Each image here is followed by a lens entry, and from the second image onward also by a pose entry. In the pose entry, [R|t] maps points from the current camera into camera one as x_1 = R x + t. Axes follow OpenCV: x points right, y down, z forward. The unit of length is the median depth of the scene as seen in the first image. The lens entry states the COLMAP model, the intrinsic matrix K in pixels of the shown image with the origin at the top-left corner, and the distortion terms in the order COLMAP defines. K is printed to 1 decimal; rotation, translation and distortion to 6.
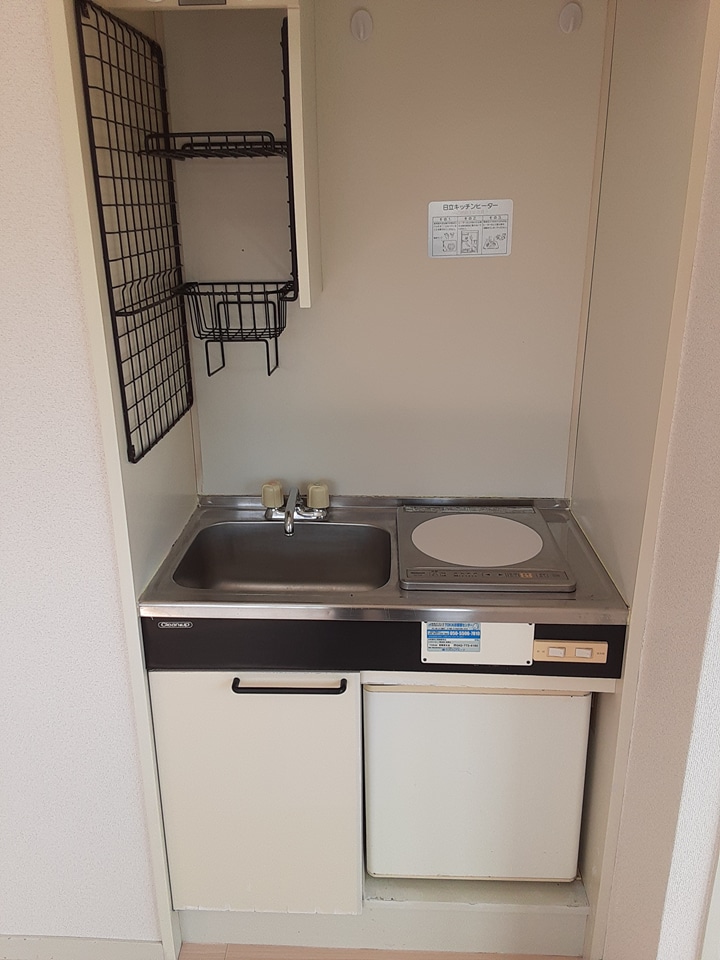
lens RADIAL K [[772.9, 0, 360.2], [0, 772.9, 481.3], [0, 0, 1]] dist [0.014728, -0.004061]
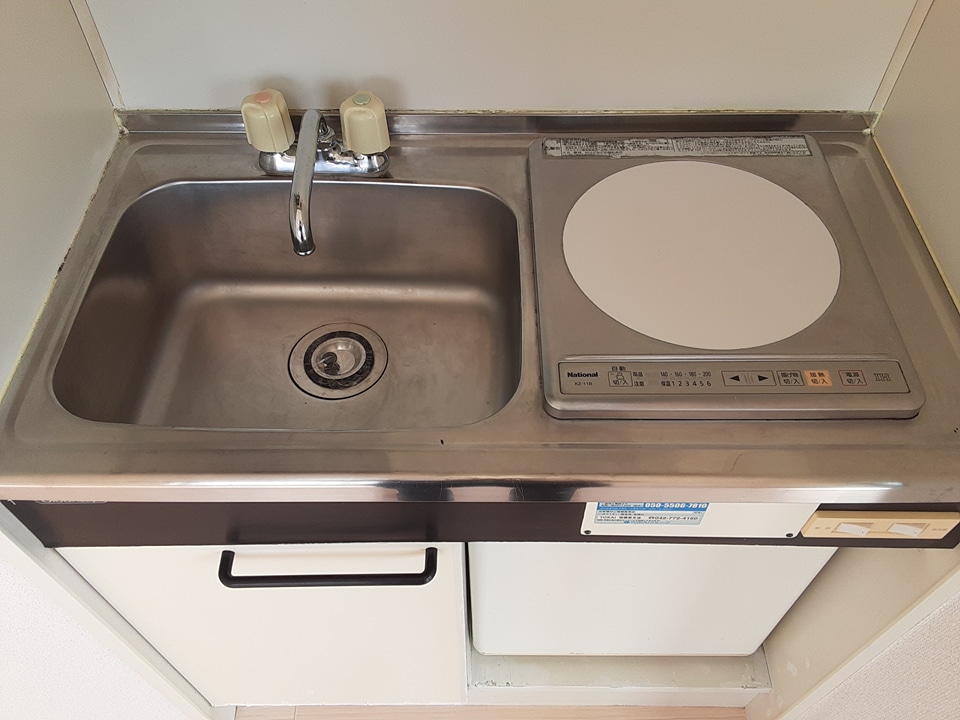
lens RADIAL K [[772.9, 0, 470.8], [0, 772.9, 365.3], [0, 0, 1]] dist [0.014728, -0.004061]
pose [[0.999611, -0.022198, 0.016898, 0.000137], [0.009305, 0.836306, 0.548183, -0.124216], [-0.026300, -0.547813, 0.836188, 0.550709]]
